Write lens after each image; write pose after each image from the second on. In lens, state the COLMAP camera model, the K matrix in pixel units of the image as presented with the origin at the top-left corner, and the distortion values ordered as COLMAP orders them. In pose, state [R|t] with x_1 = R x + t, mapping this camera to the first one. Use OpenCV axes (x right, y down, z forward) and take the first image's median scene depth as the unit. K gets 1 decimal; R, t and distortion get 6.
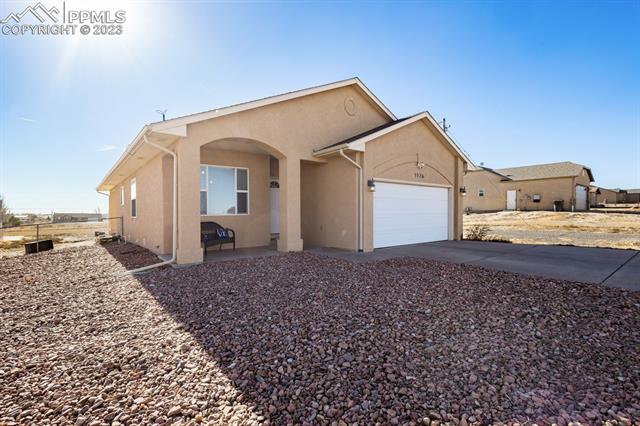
lens RADIAL K [[301.2, 0, 321.0], [0, 301.2, 212.0], [0, 0, 1]] dist [0.004683, 0.000387]
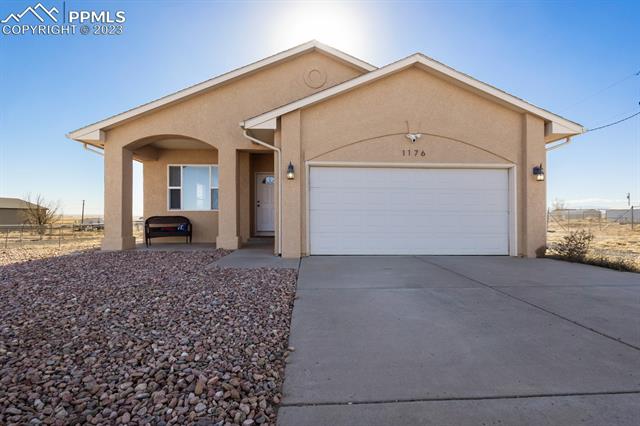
lens RADIAL K [[301.2, 0, 320.3], [0, 301.2, 212.5], [0, 0, 1]] dist [0.004683, 0.000387]
pose [[0.805140, 0.007628, -0.593035, 0.572764], [-0.003129, 0.999958, 0.008613, 0.006246], [0.593076, -0.005079, 0.805130, 0.344018]]
